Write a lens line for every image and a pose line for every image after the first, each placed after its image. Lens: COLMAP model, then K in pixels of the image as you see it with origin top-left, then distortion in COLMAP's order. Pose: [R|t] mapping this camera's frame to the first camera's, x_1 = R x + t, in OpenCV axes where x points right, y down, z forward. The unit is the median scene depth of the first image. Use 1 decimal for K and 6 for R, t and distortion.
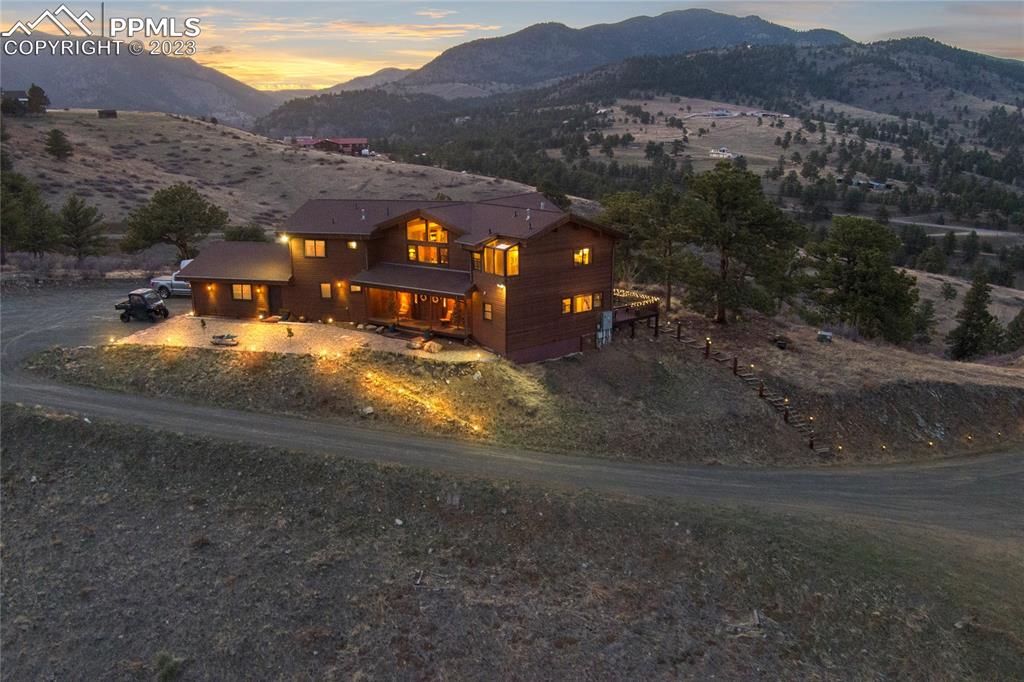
lens RADIAL K [[828.3, 0, 510.7], [0, 828.3, 337.8], [0, 0, 1]] dist [-0.077916, 0.031757]
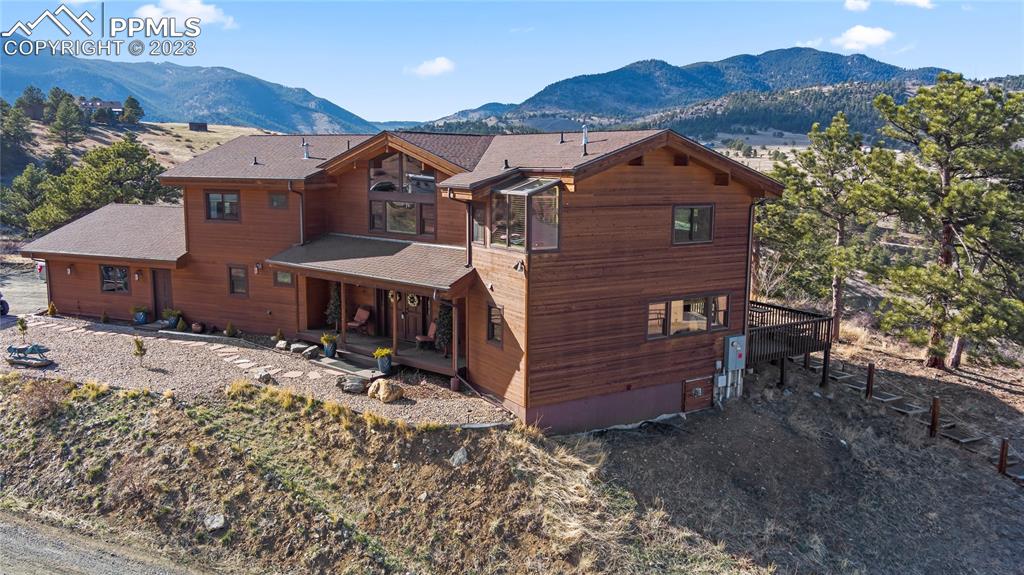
lens RADIAL K [[829.8, 0, 510.5], [0, 829.8, 281.0], [0, 0, 1]] dist [-0.056866, 0.010987]
pose [[0.992912, 0.034616, -0.113701, 0.033980], [-0.046463, 0.993568, -0.103262, -0.005707], [0.109395, 0.107813, 0.988134, 0.463295]]
